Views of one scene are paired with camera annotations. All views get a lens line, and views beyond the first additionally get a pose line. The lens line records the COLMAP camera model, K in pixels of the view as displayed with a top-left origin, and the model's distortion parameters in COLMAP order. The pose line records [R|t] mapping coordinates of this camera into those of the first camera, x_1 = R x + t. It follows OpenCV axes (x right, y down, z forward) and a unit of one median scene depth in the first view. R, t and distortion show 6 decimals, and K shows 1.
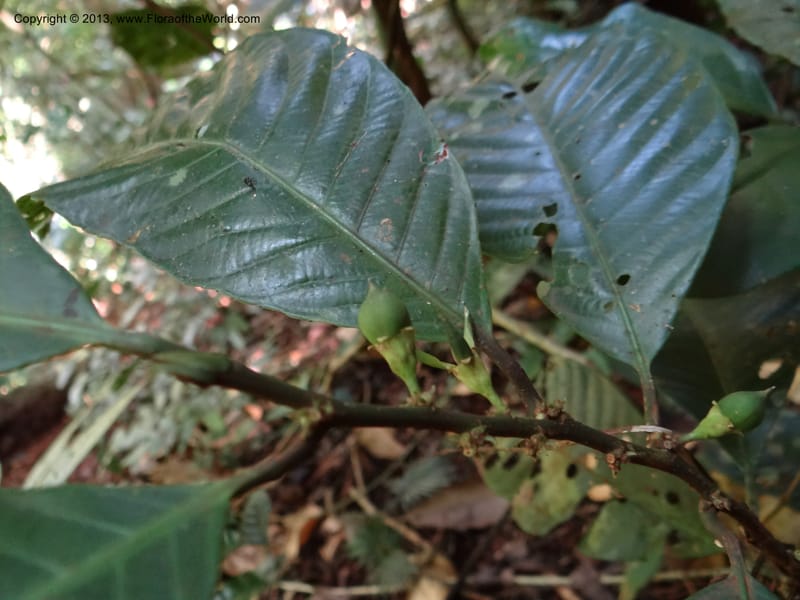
lens RADIAL K [[604.4, 0, 411.6], [0, 604.4, 261.2], [0, 0, 1]] dist [-0.011099, -0.005004]
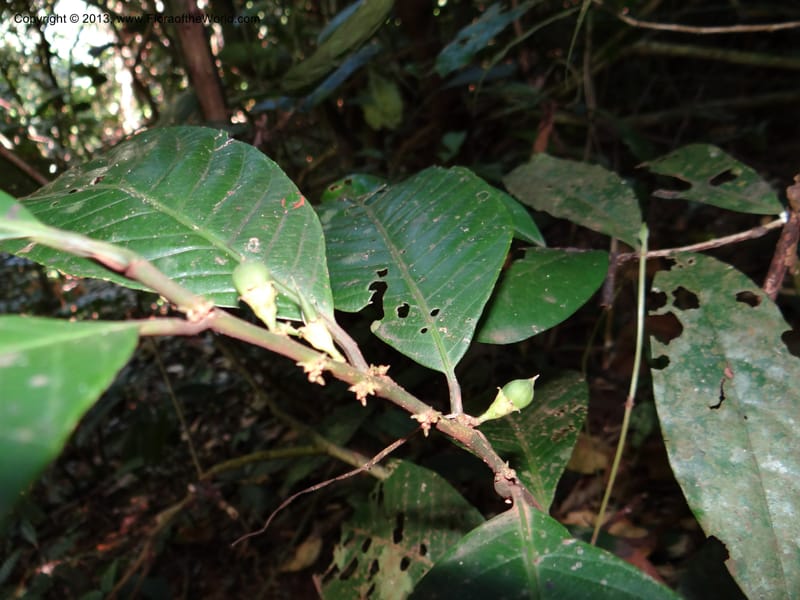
lens RADIAL K [[598.9, 0, 400.0], [0, 598.9, 300.0], [0, 0, 1]] dist [0.001040, -0.001583]
pose [[0.969724, 0.065148, 0.235352, -0.032559], [-0.008577, 0.972249, -0.233790, 0.309318], [-0.244052, 0.224693, 0.943373, -0.216717]]
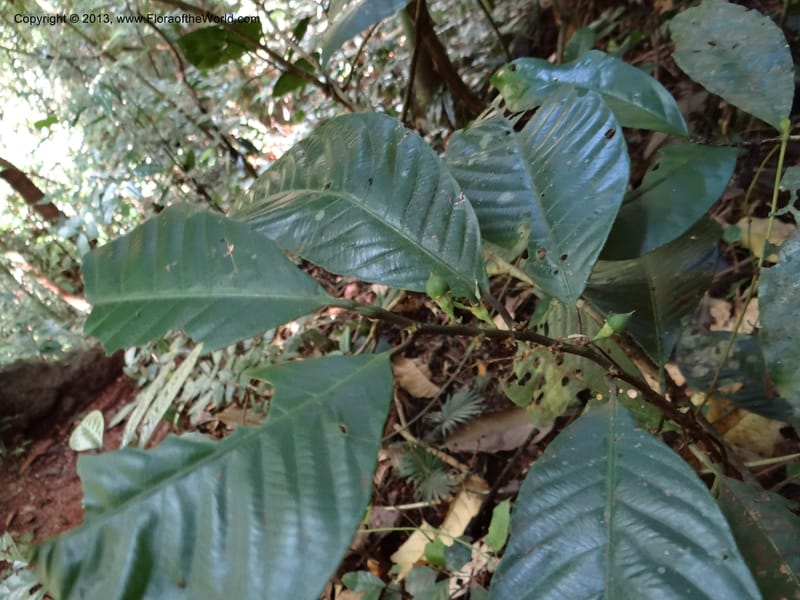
lens RADIAL K [[589.9, 0, 400.0], [0, 589.9, 300.0], [0, 0, 1]] dist [0.009152, -0.000478]
pose [[0.996460, -0.045004, -0.071003, -0.023121], [0.054776, 0.988306, 0.142308, -0.124341], [0.063768, -0.145694, 0.987273, -0.815151]]
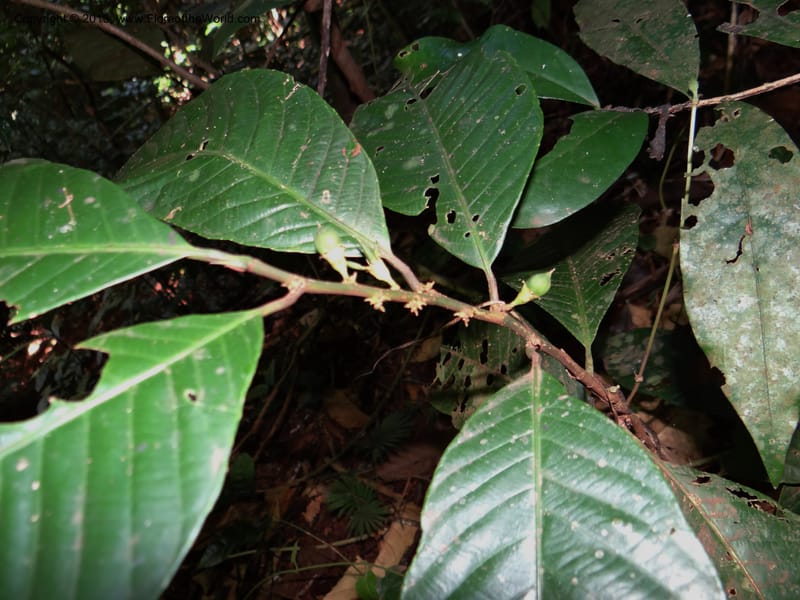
lens RADIAL K [[598.9, 0, 400.0], [0, 598.9, 300.0], [0, 0, 1]] dist [0.001040, -0.001583]
pose [[0.995173, -0.085580, 0.048036, 0.047517], [0.080751, 0.992218, 0.094774, 0.079636], [-0.055773, -0.090438, 0.994339, -0.626562]]
